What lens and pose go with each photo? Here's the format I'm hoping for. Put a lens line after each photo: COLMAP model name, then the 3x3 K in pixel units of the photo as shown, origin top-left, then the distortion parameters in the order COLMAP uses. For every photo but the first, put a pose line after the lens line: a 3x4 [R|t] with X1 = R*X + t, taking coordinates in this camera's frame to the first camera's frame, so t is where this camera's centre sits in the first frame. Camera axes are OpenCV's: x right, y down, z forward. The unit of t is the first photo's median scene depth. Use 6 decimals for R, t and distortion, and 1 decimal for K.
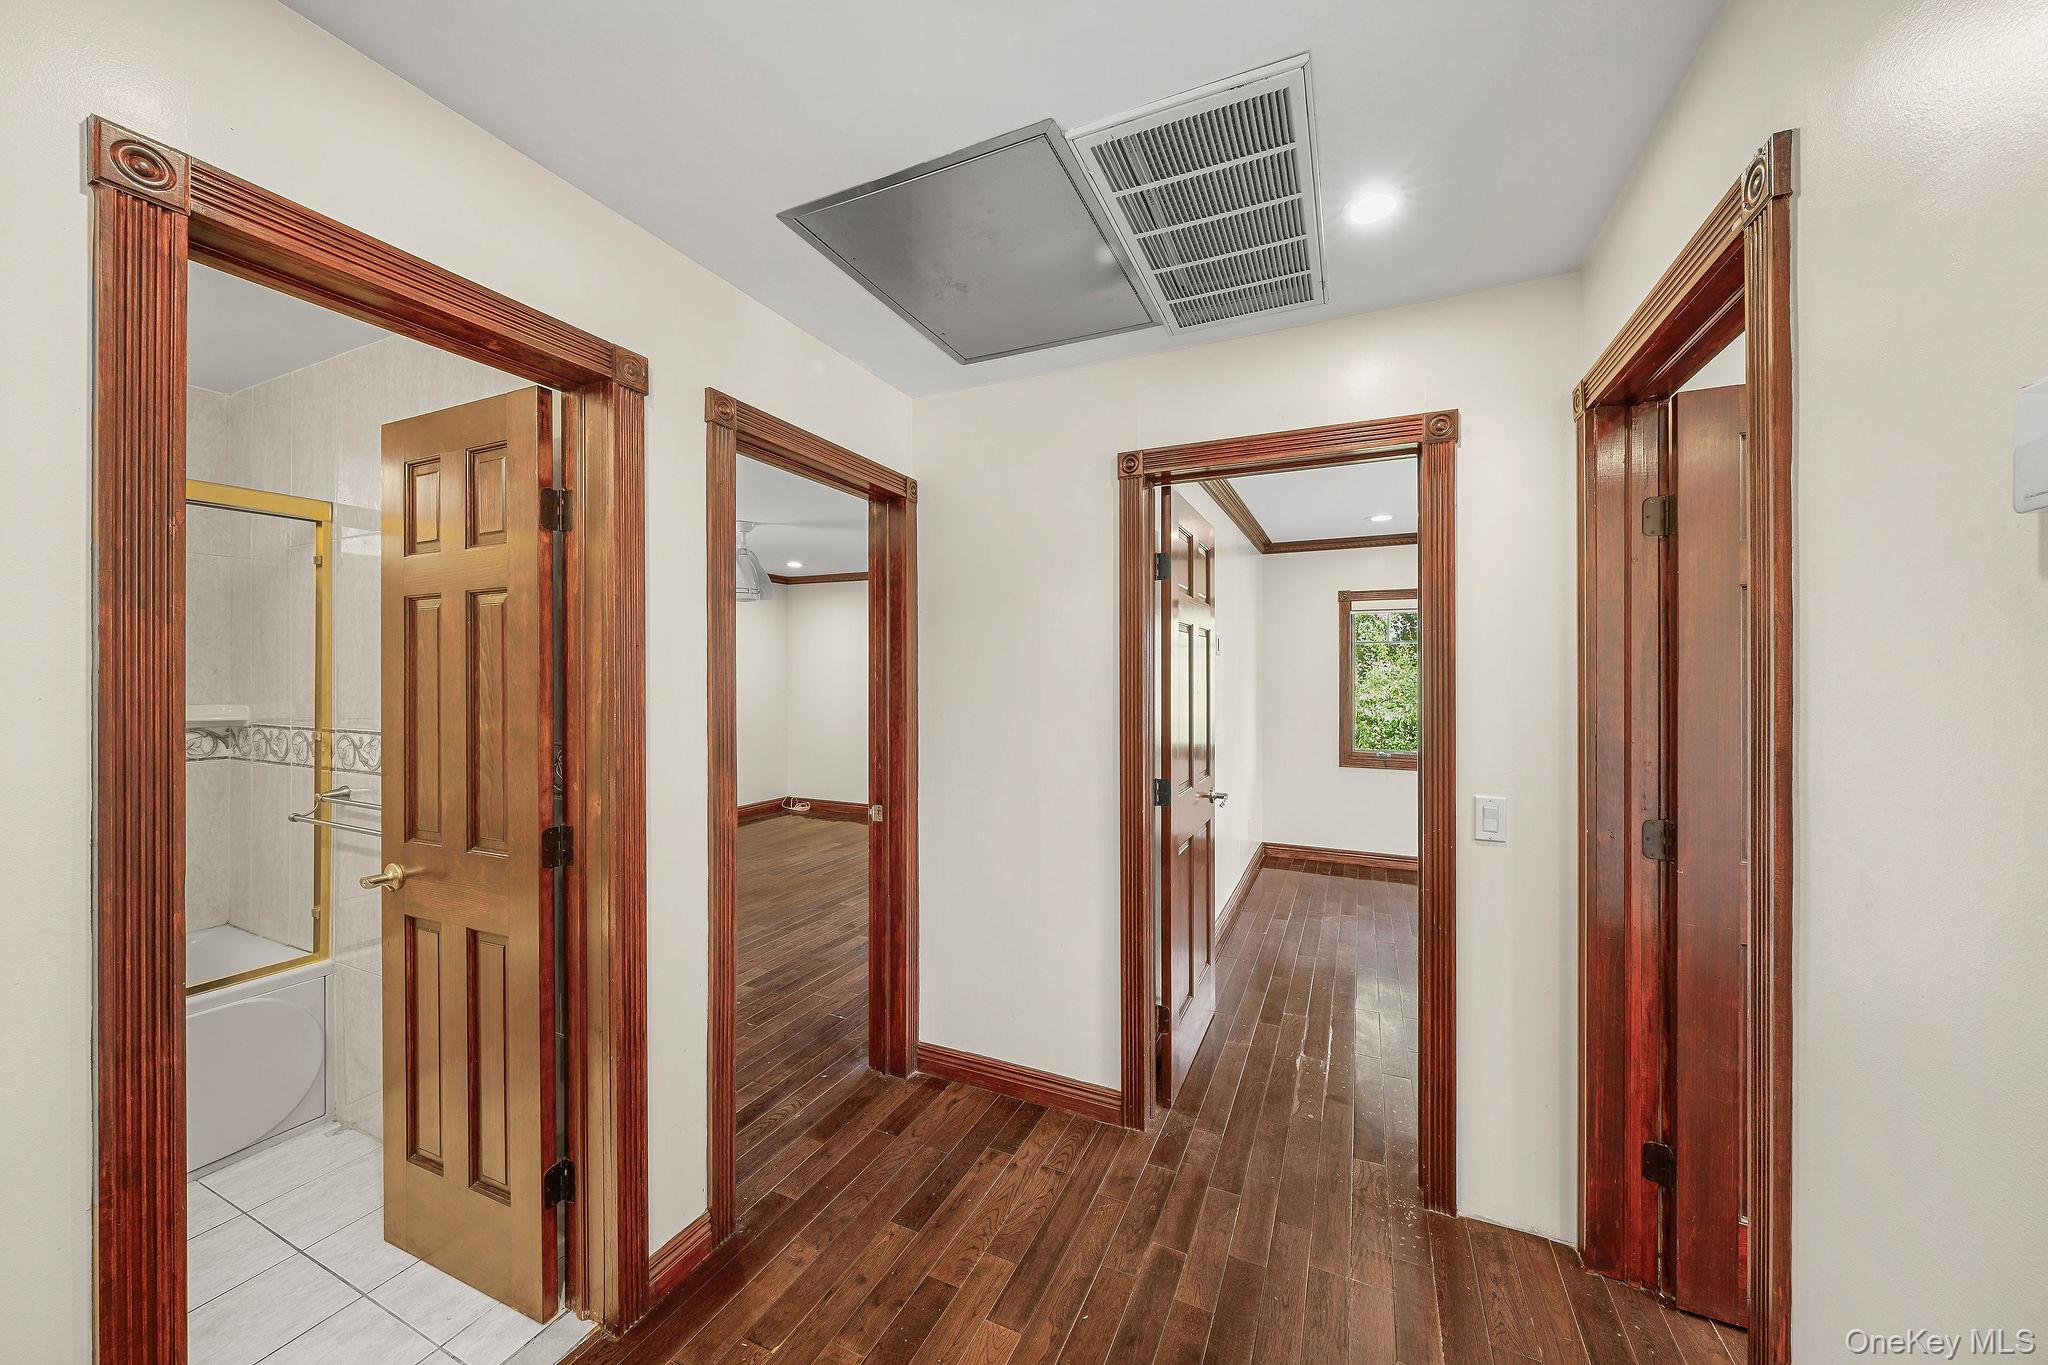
lens RADIAL K [[728.7, 0, 1027.2], [0, 728.7, 683.1], [0, 0, 1]] dist [-0.000772, -0.000259]
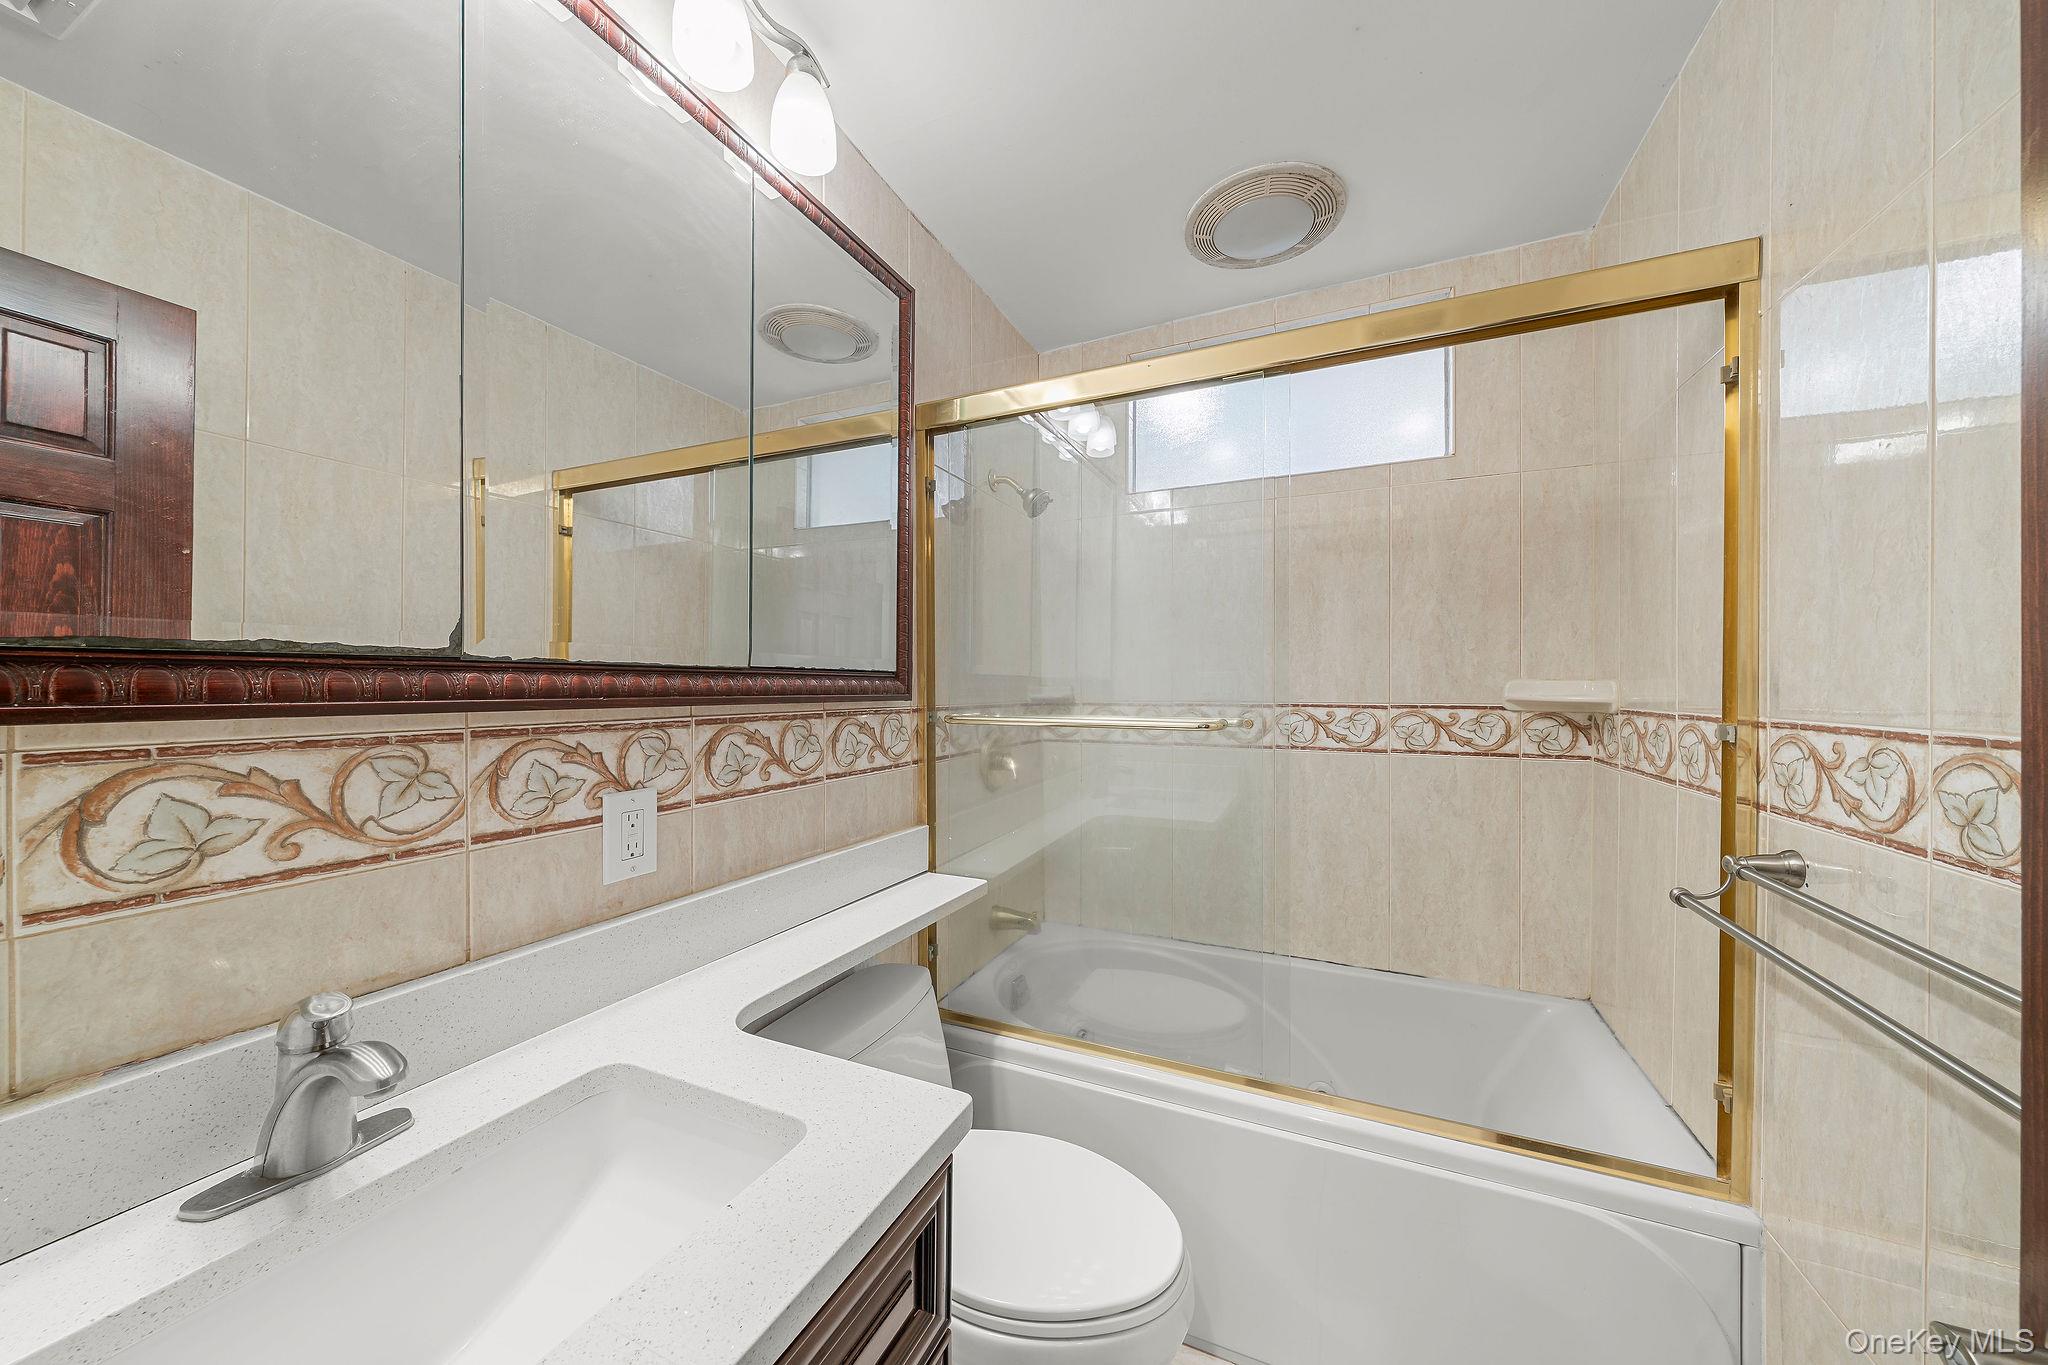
lens RADIAL K [[705.2, 0, 1018.4], [0, 705.2, 683.5], [0, 0, 1]] dist [0.004761, -0.000331]
pose [[0.017897, -0.004147, -0.999831, -0.475989], [-0.008558, 0.999954, -0.004301, 0.042420], [0.999803, 0.008633, 0.017861, 0.483263]]
